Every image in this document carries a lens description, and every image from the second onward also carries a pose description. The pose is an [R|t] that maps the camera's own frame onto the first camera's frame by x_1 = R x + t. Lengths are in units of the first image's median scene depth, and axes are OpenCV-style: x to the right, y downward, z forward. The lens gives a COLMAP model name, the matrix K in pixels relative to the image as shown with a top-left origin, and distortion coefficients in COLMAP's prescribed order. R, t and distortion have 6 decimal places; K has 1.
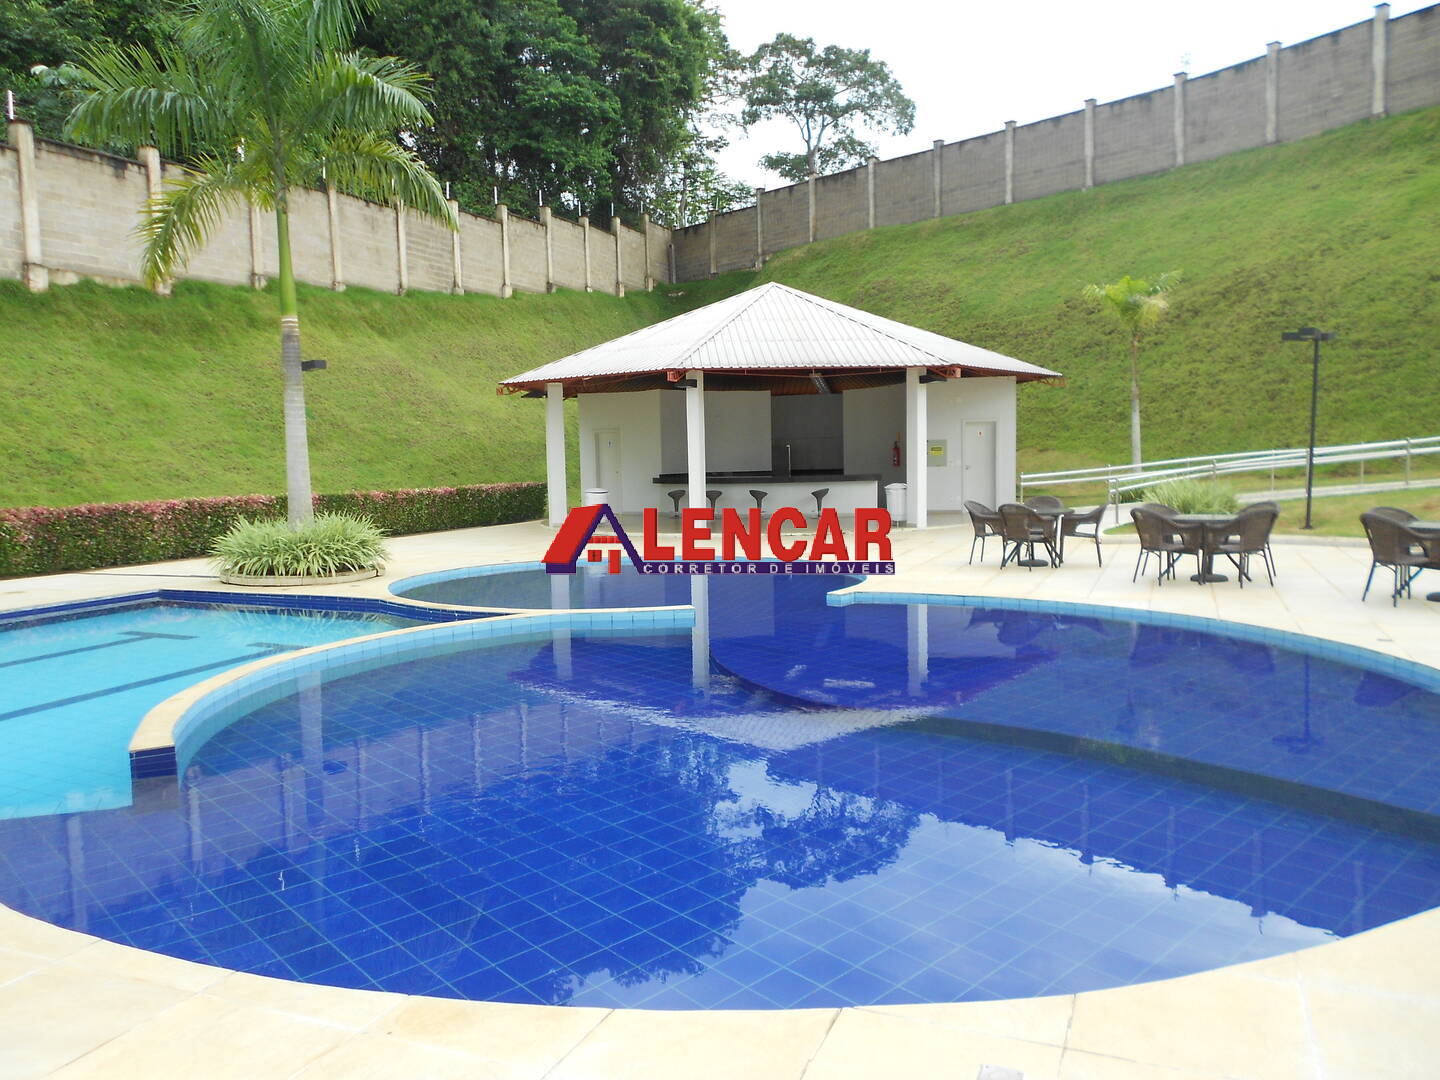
lens RADIAL K [[1122.6, 0, 712.9], [0, 1122.6, 551.5], [0, 0, 1]] dist [-0.004083, 0.006142]
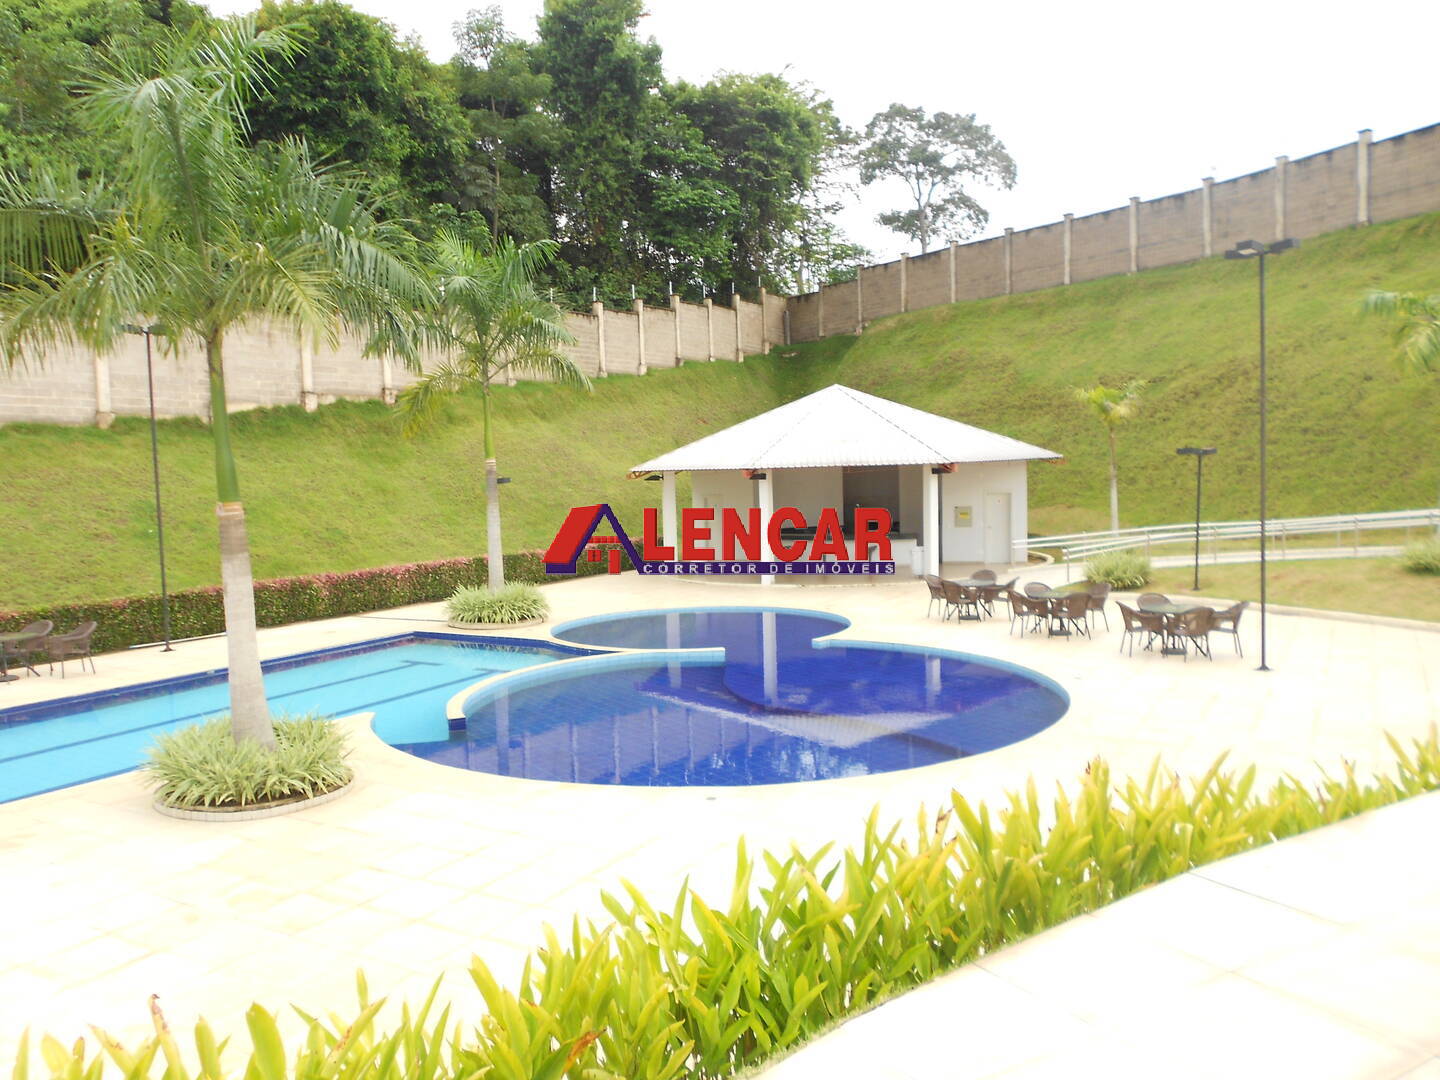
lens RADIAL K [[1120.5, 0, 720.0], [0, 1120.5, 540.0], [0, 0, 1]] dist [0.028861, -0.003366]
pose [[0.992112, 0.000981, -0.125354, 0.060430], [-0.002992, 0.999870, -0.015848, -0.028979], [0.125322, 0.016098, 0.991985, -0.222804]]
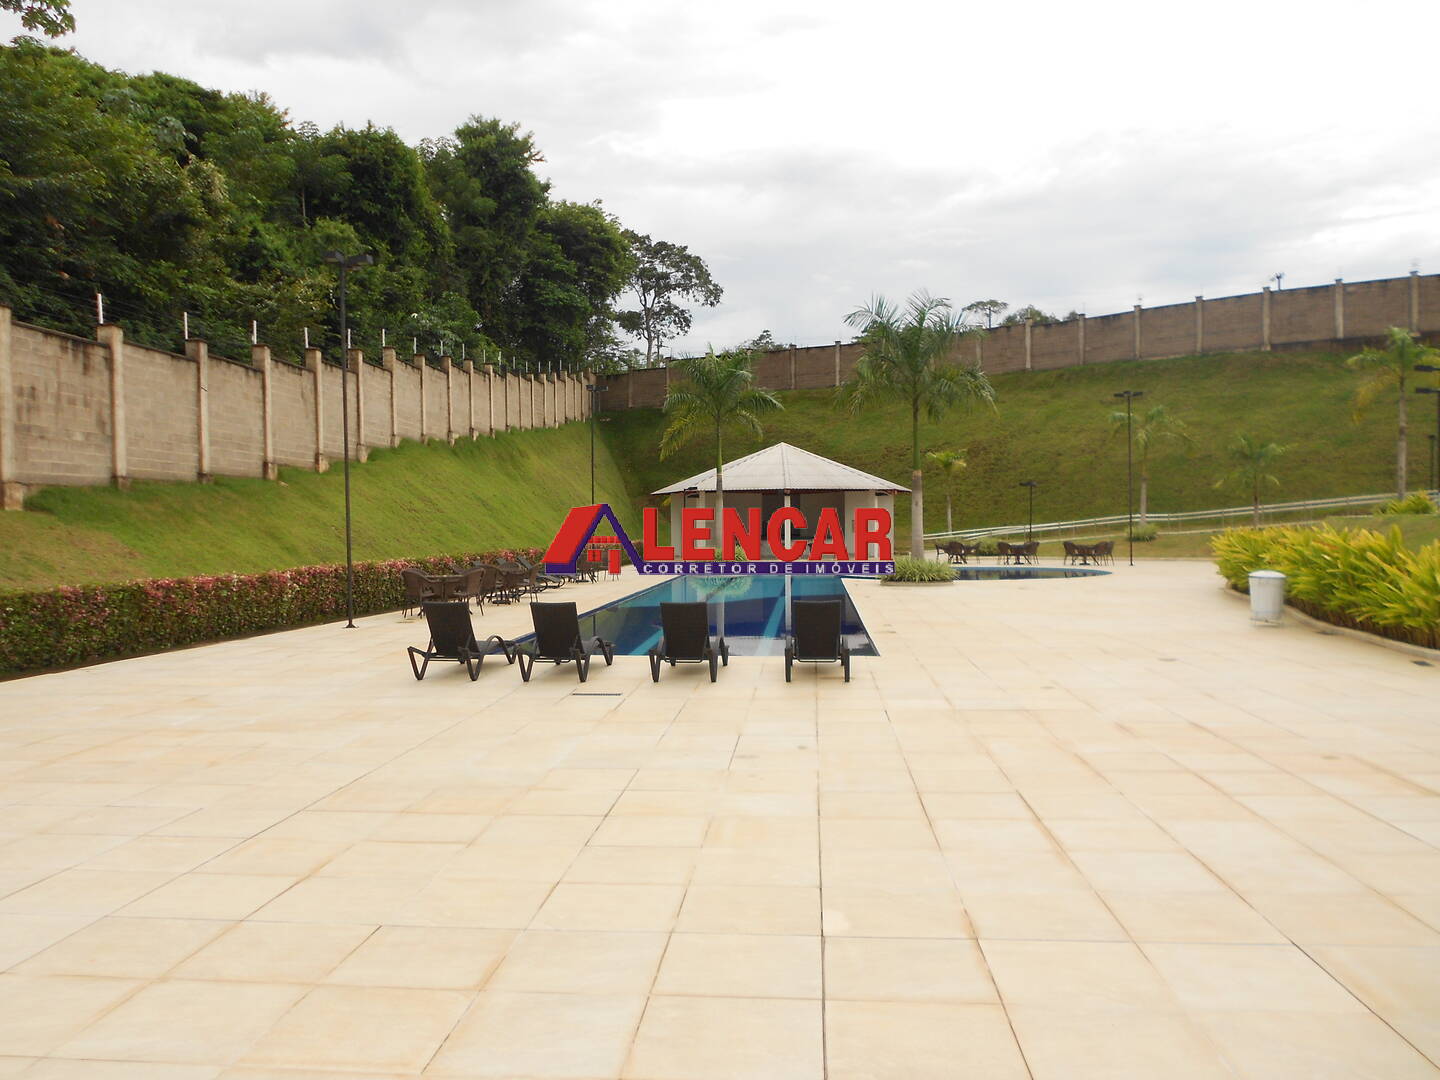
lens RADIAL K [[1122.6, 0, 712.9], [0, 1122.6, 551.5], [0, 0, 1]] dist [-0.004083, 0.006142]
pose [[0.954247, 0.008077, 0.298909, -0.503608], [0.012904, 0.997592, -0.068152, 0.073401], [-0.298740, 0.068891, 0.951845, -0.675685]]
